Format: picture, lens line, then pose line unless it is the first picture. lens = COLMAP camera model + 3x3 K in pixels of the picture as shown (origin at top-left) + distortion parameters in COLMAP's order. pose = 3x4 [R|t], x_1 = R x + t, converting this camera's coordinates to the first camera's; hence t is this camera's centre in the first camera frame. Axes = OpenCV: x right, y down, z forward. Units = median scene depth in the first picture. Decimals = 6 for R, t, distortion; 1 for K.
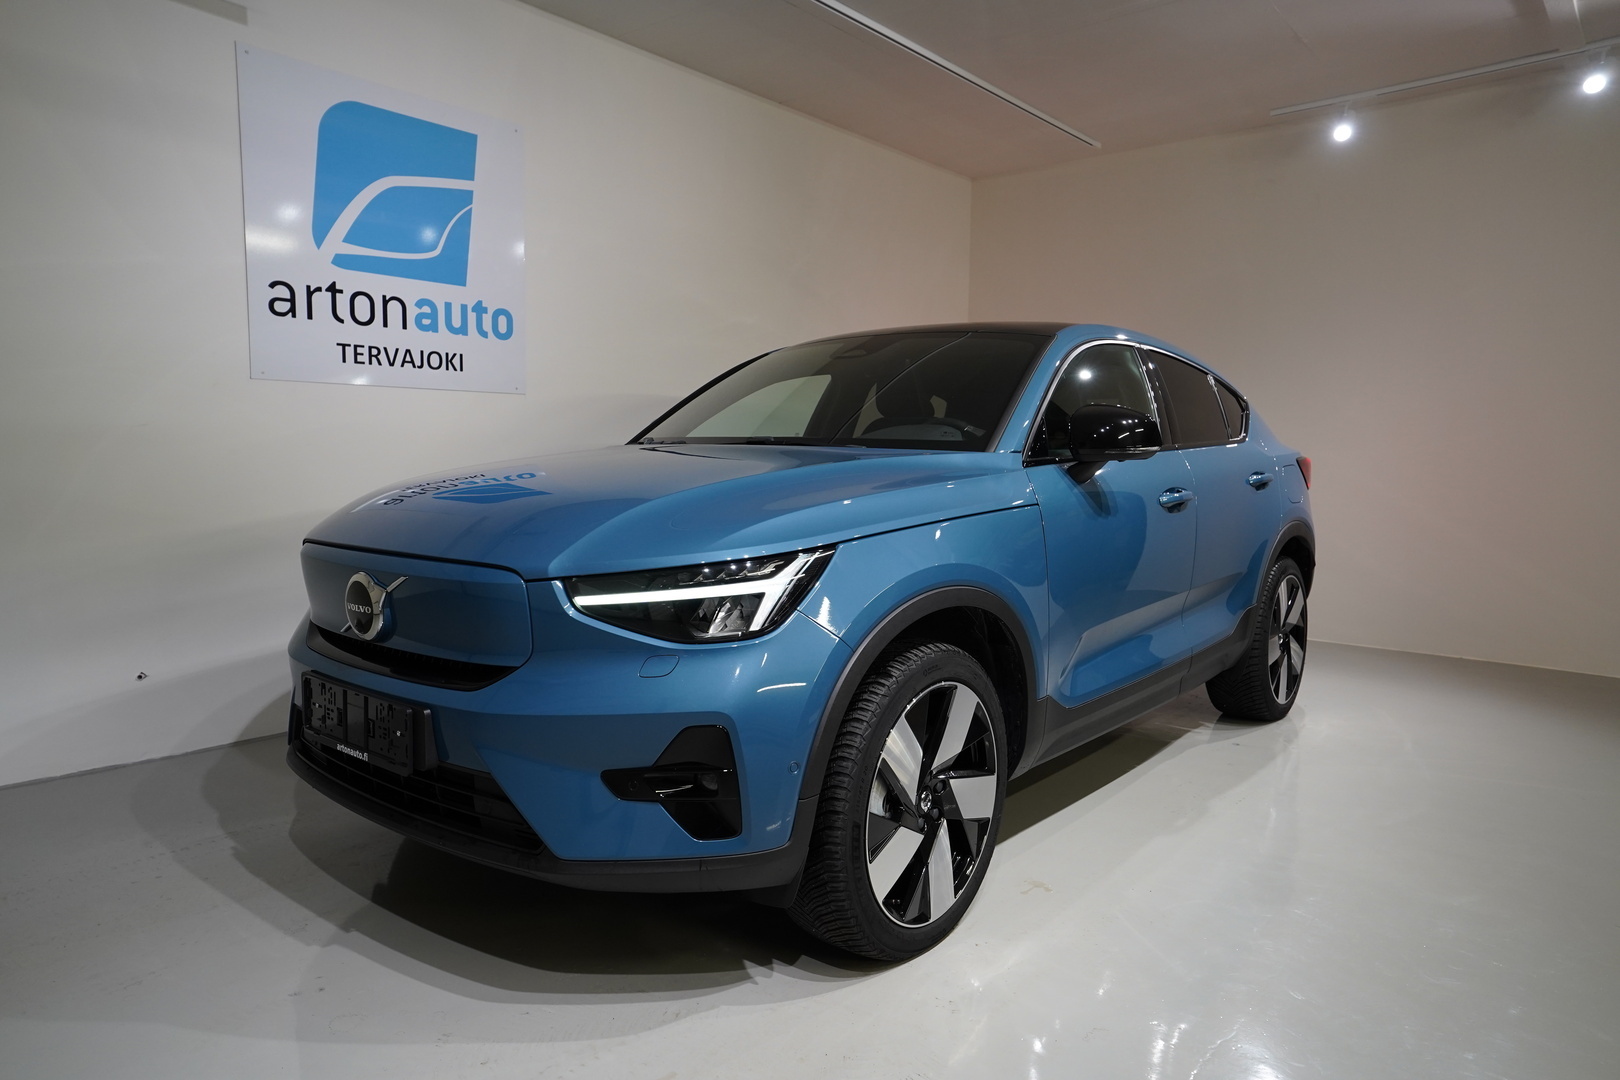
lens RADIAL K [[1062.7, 0, 816.8], [0, 1062.7, 533.3], [0, 0, 1]] dist [-0.009142, 0.006095]
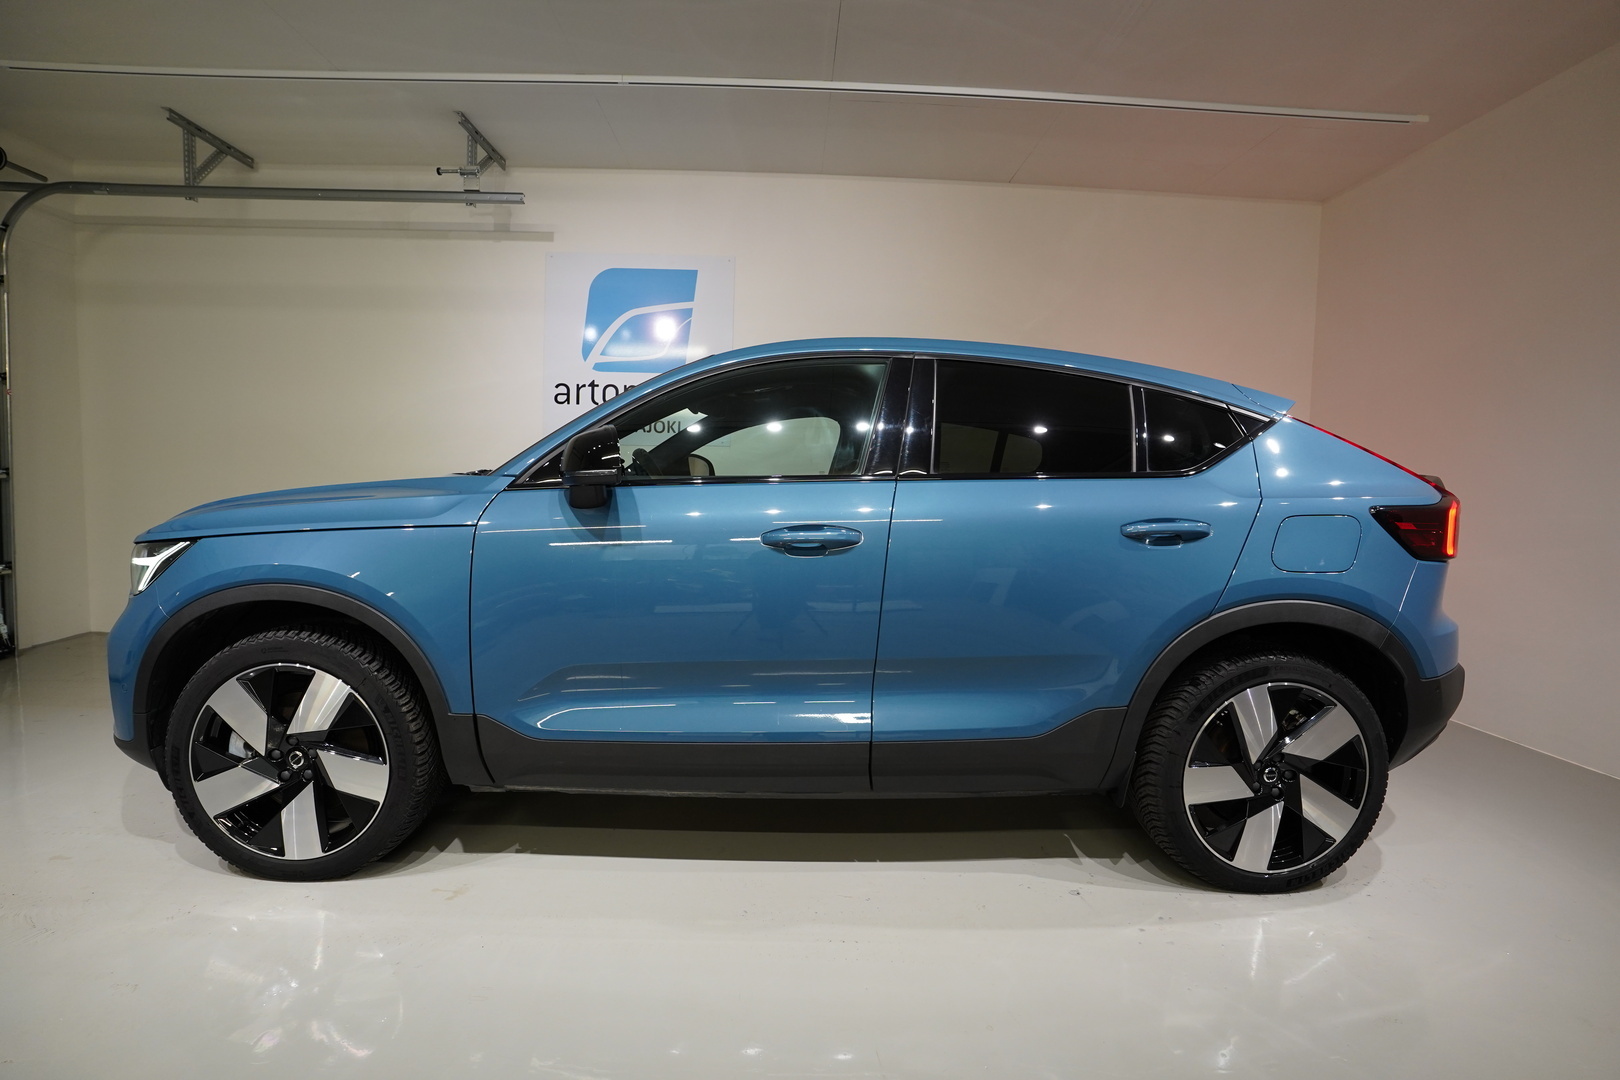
lens RADIAL K [[753.0, 0, 847.9], [0, 753.0, 536.1], [0, 0, 1]] dist [-0.049128, 0.014548]
pose [[0.642441, 0.053625, -0.764457, 0.658138], [-0.077425, 0.996986, 0.004870, -0.031356], [0.762414, 0.056060, 0.644656, 0.539892]]
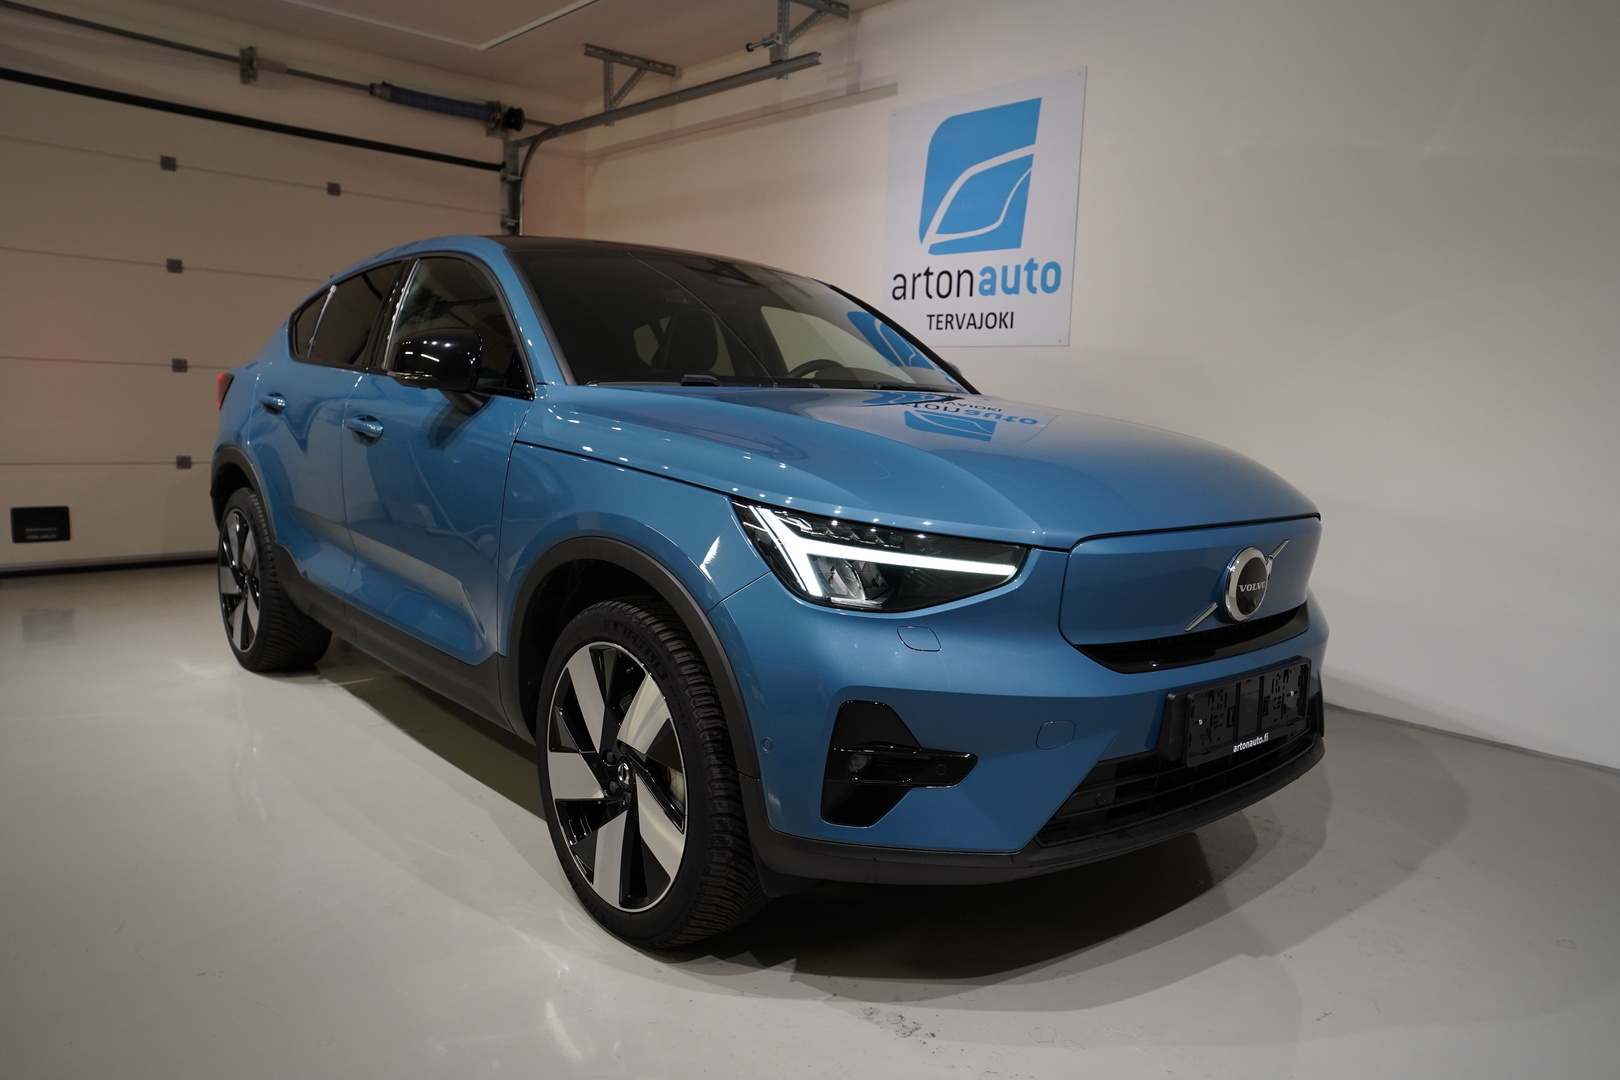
lens RADIAL K [[1130.0, 0, 810.6], [0, 1130.0, 529.9], [0, 0, 1]] dist [-0.005361, -0.010773]
pose [[-0.162878, 0.106081, -0.980927, 0.892774], [-0.110509, 0.985986, 0.124977, -0.074788], [0.980438, 0.128757, -0.148872, 1.048124]]
